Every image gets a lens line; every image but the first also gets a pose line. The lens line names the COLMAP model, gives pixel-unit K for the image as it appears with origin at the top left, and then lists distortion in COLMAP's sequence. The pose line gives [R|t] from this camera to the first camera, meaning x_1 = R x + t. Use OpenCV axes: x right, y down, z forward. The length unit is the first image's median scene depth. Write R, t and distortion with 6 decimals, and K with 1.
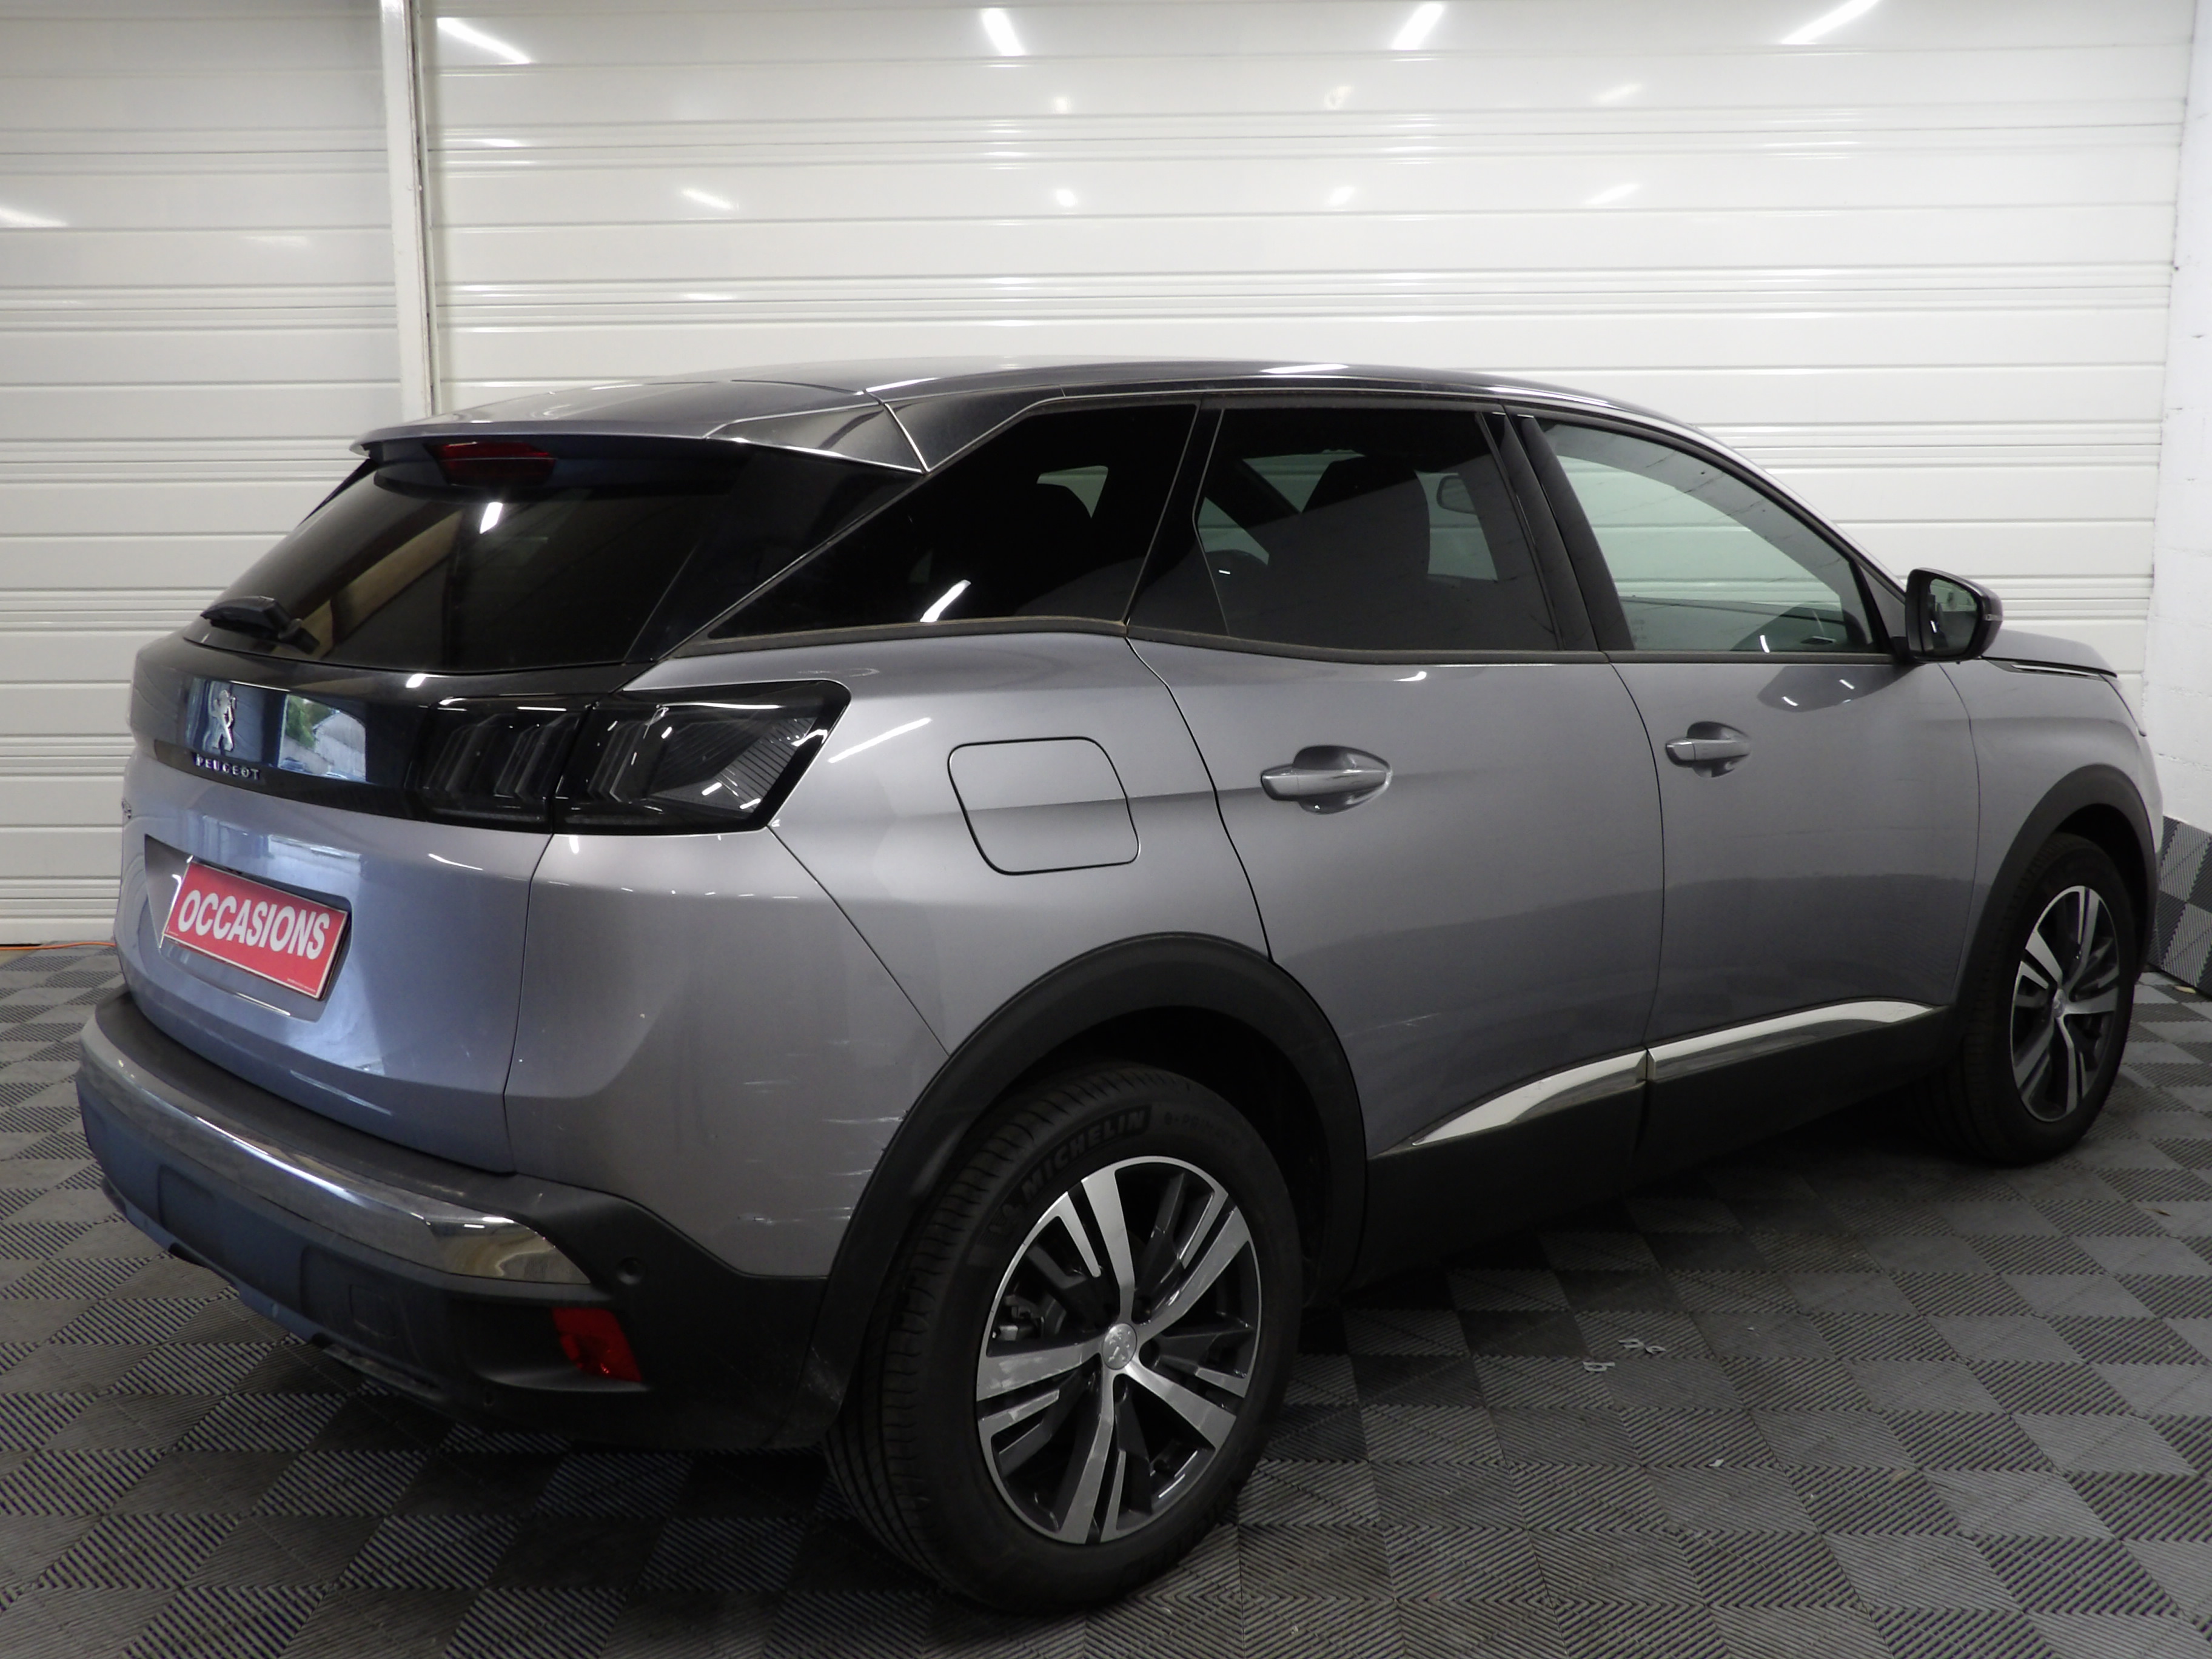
lens RADIAL K [[2163.3, 0, 1056.5], [0, 2163.3, 795.6], [0, 0, 1]] dist [-0.001286, 0.000000]
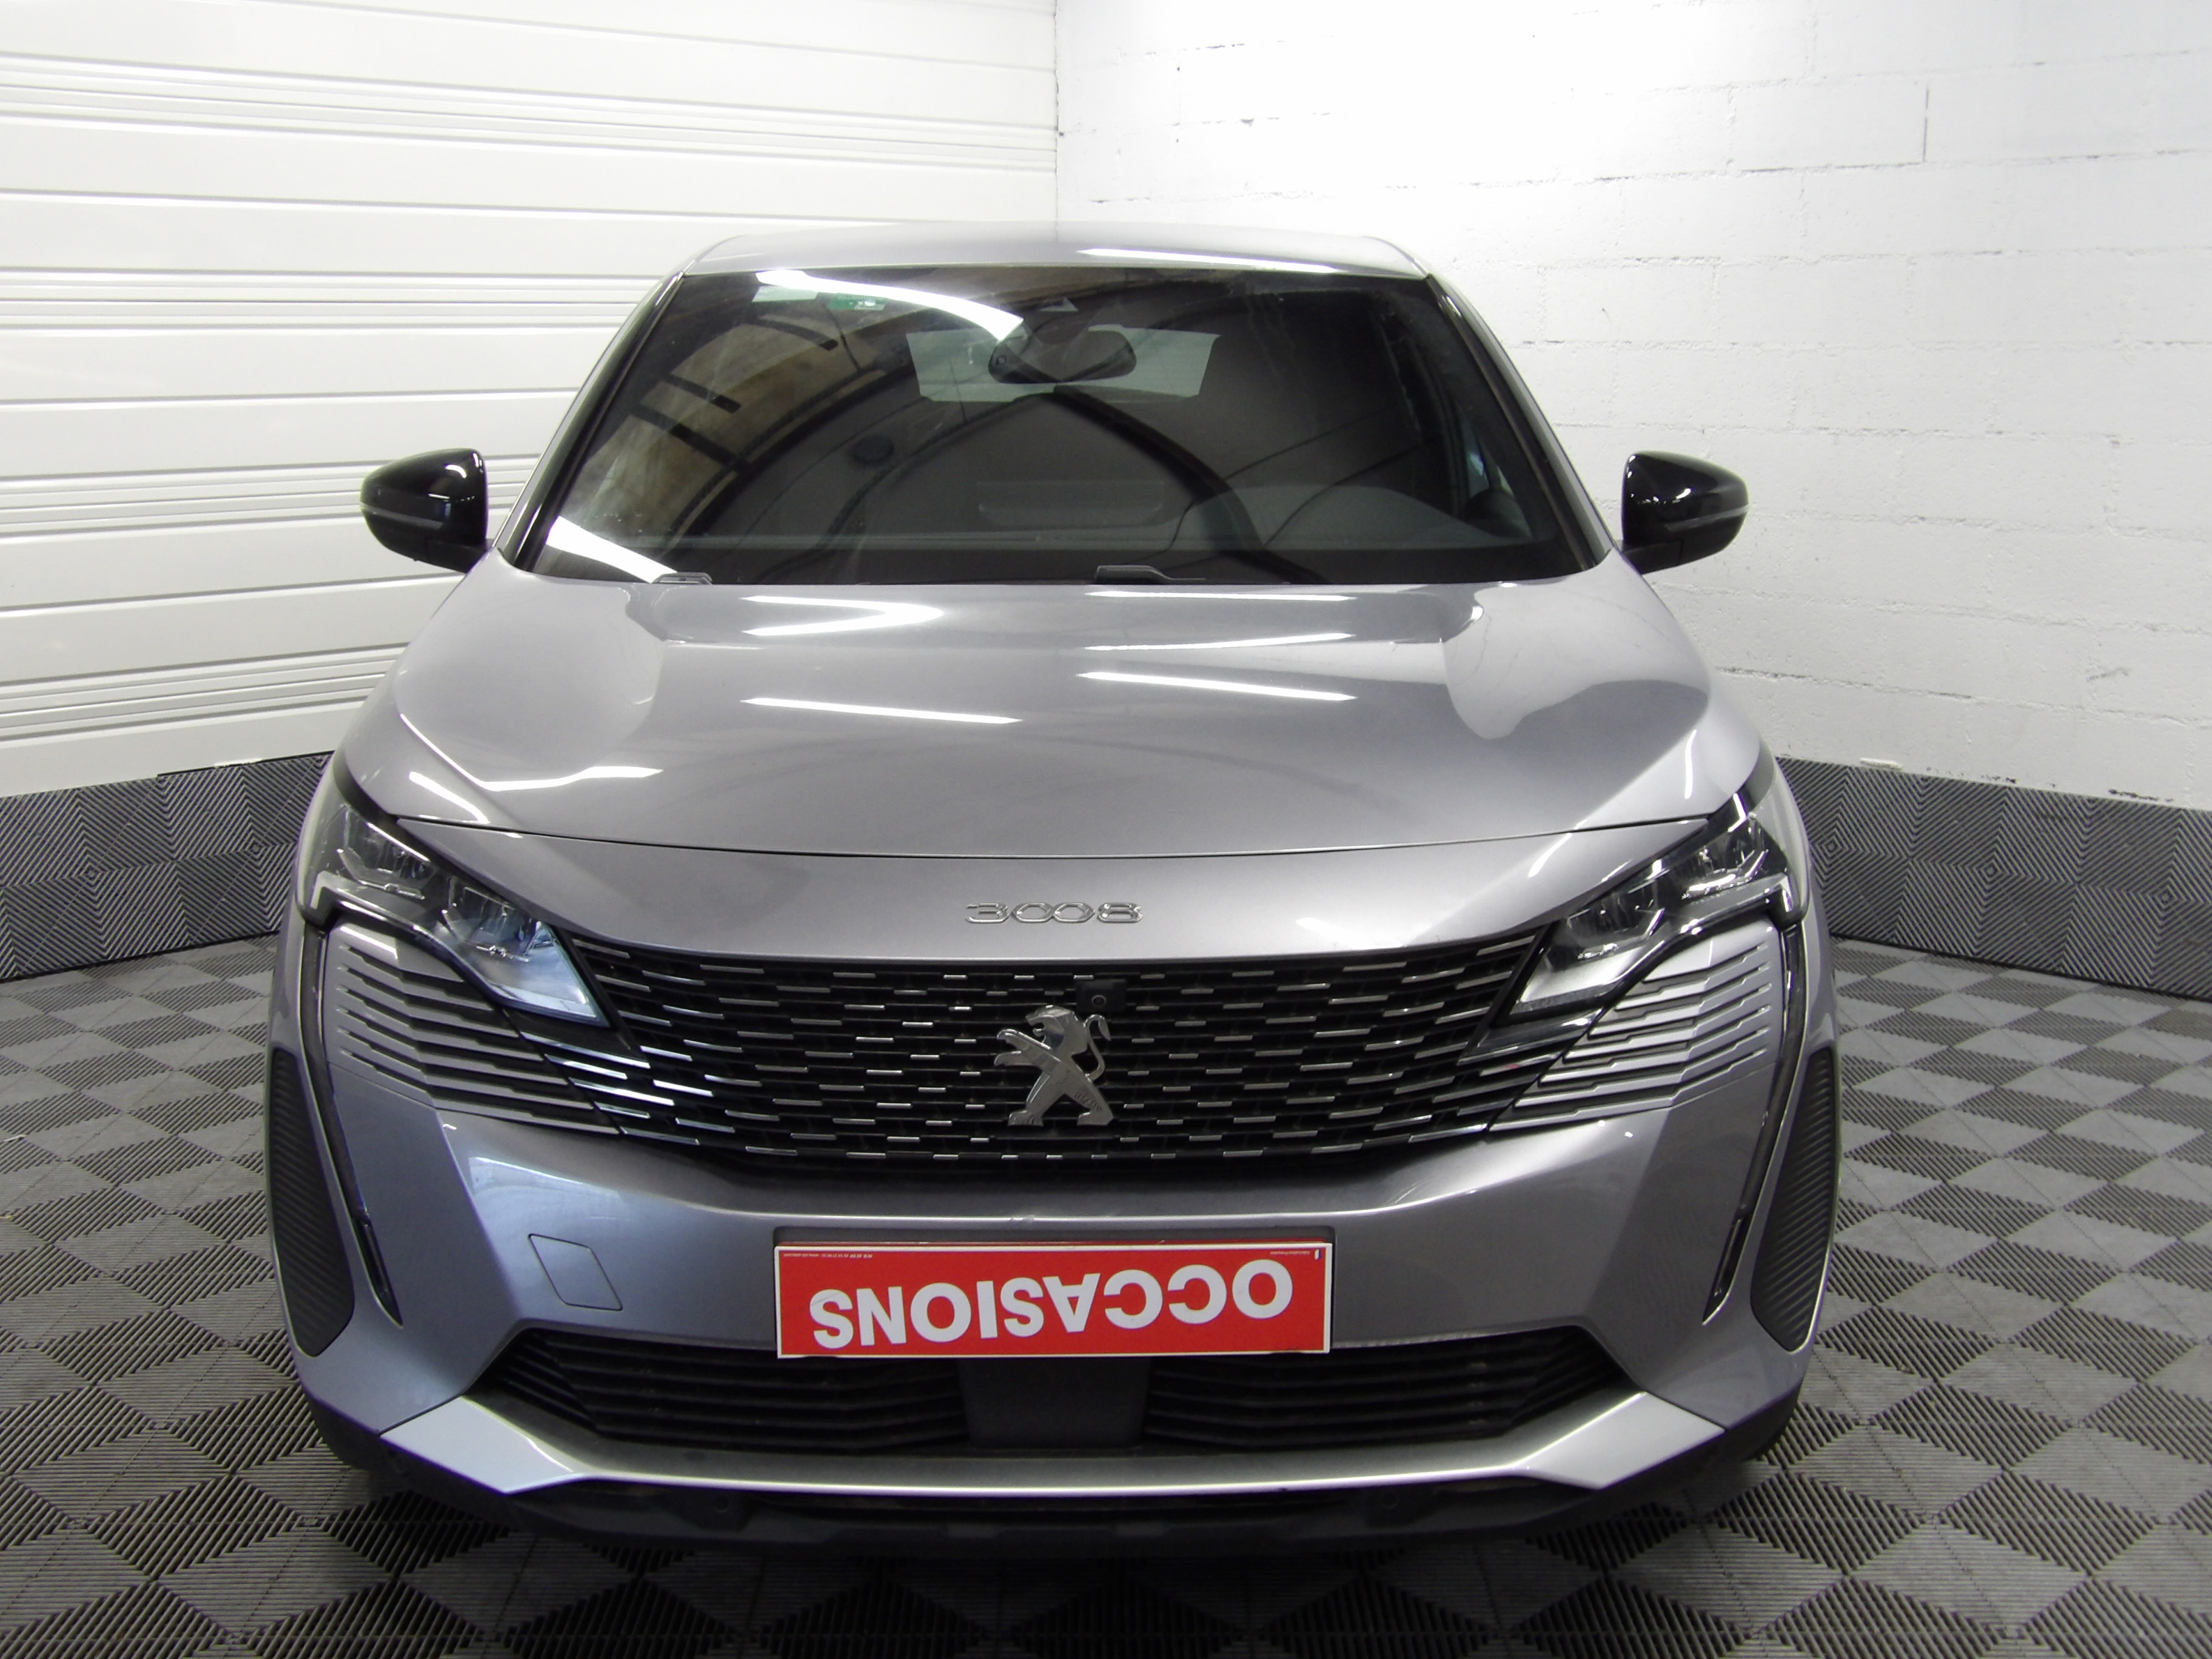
lens RADIAL K [[2540.5, 0, 1116.8], [0, 2540.5, 832.9], [0, 0, 1]] dist [0.008074, 0.000000]
pose [[0.660884, -0.137305, 0.737821, -0.883865], [0.103411, 0.990404, 0.091681, -0.040810], [-0.743330, 0.015709, 0.668741, 0.344309]]
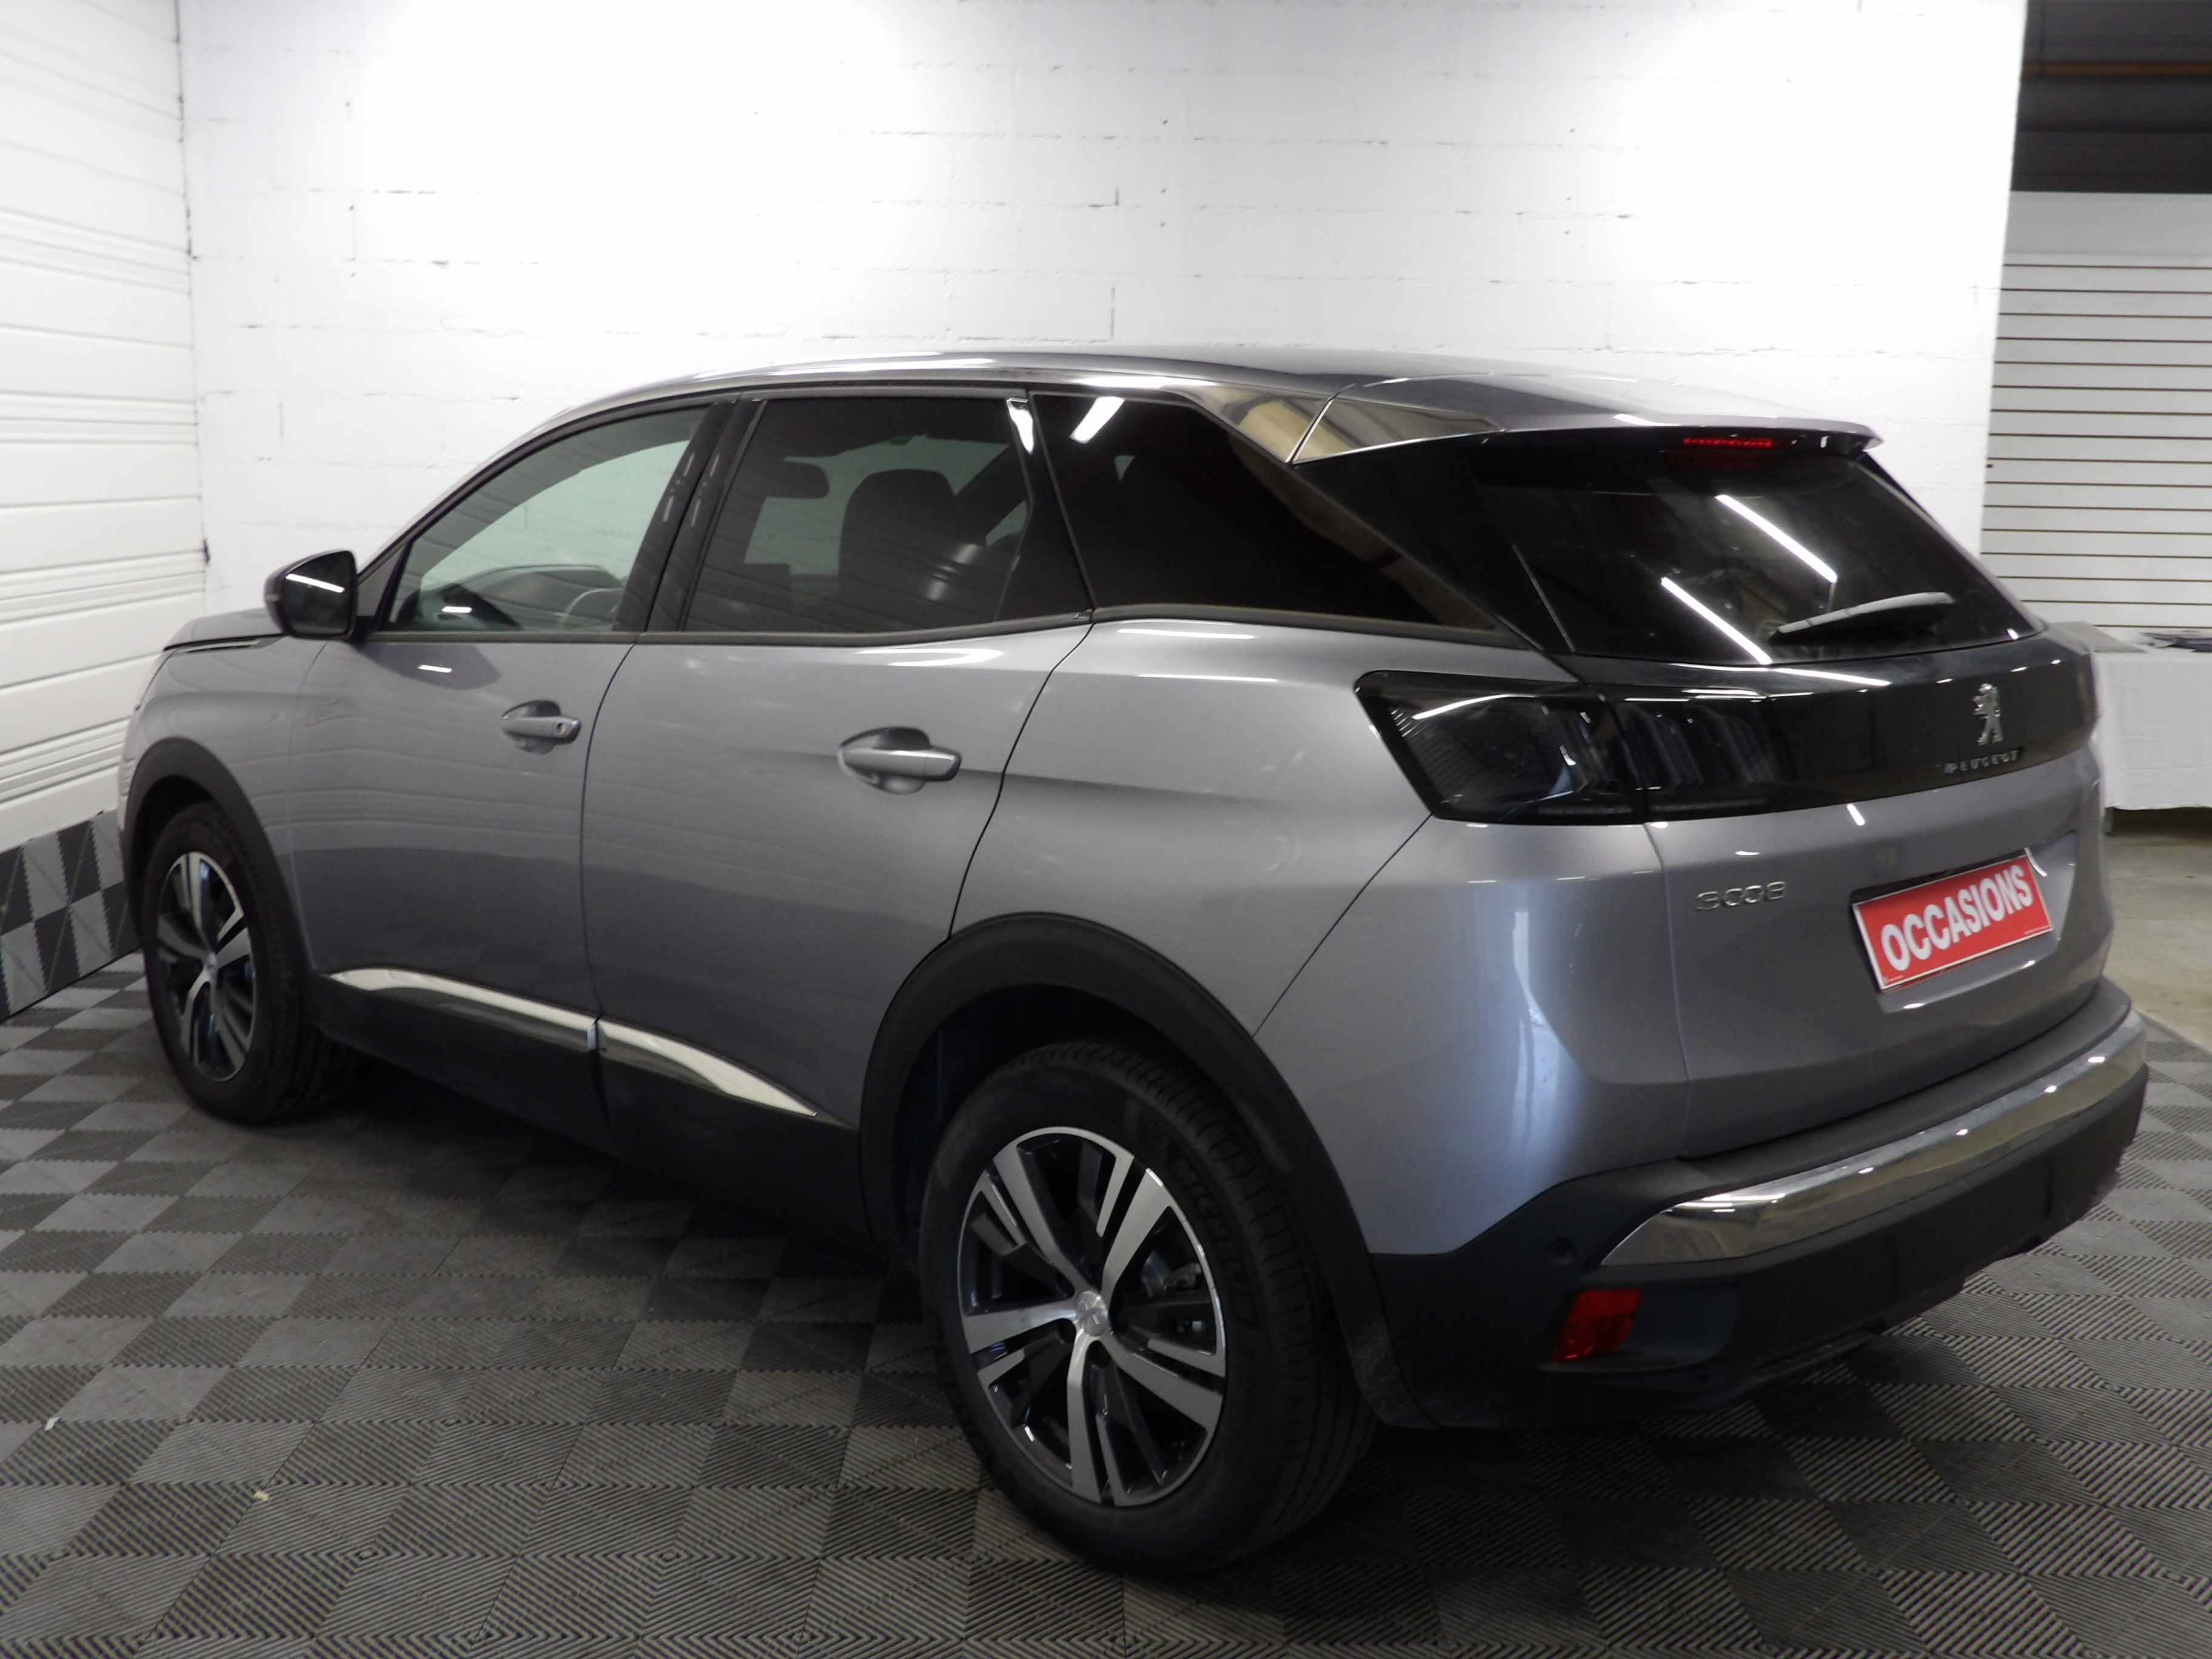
lens RADIAL K [[2163.3, 0, 1109.0], [0, 2163.3, 819.9], [0, 0, 1]] dist [-0.001286, 0.000000]
pose [[-0.054822, -0.155180, 0.986364, -1.261983], [0.130713, 0.978233, 0.161166, -0.186150], [-0.989903, 0.137766, -0.033345, 1.347078]]
